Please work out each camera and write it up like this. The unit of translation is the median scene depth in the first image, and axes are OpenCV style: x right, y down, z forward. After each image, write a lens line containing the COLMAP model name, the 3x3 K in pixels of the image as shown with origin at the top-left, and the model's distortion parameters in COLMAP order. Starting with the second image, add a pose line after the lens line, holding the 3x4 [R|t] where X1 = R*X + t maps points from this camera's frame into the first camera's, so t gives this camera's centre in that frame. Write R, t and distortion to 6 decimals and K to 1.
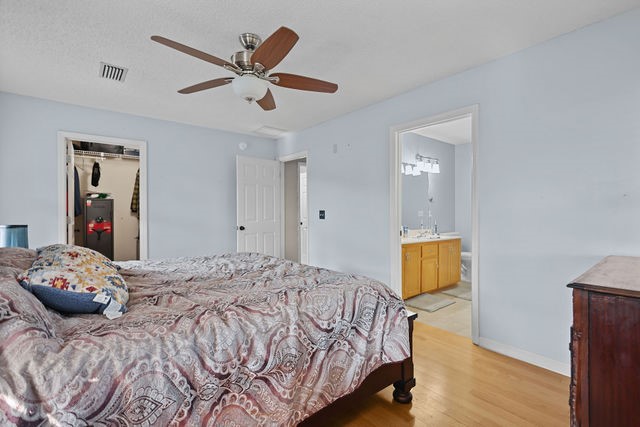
lens RADIAL K [[296.4, 0, 320.2], [0, 296.4, 212.6], [0, 0, 1]] dist [0.000306, -0.000218]
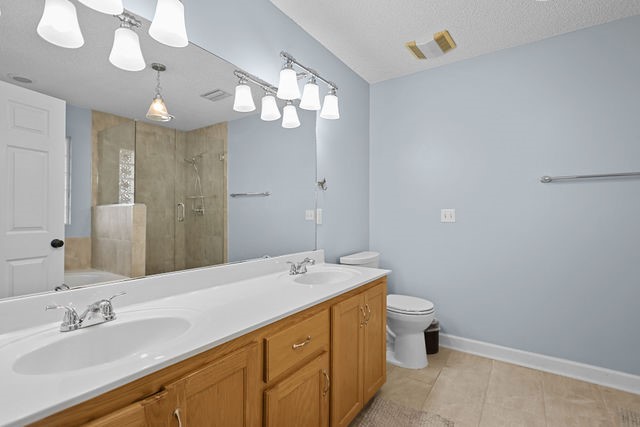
lens RADIAL K [[296.4, 0, 320.1], [0, 296.4, 214.1], [0, 0, 1]] dist [0.000306, -0.000218]
pose [[0.959273, 0.000753, 0.282479, 0.253488], [0.001519, 0.999968, -0.007823, 0.006919], [-0.282476, 0.007933, 0.959242, 0.596569]]
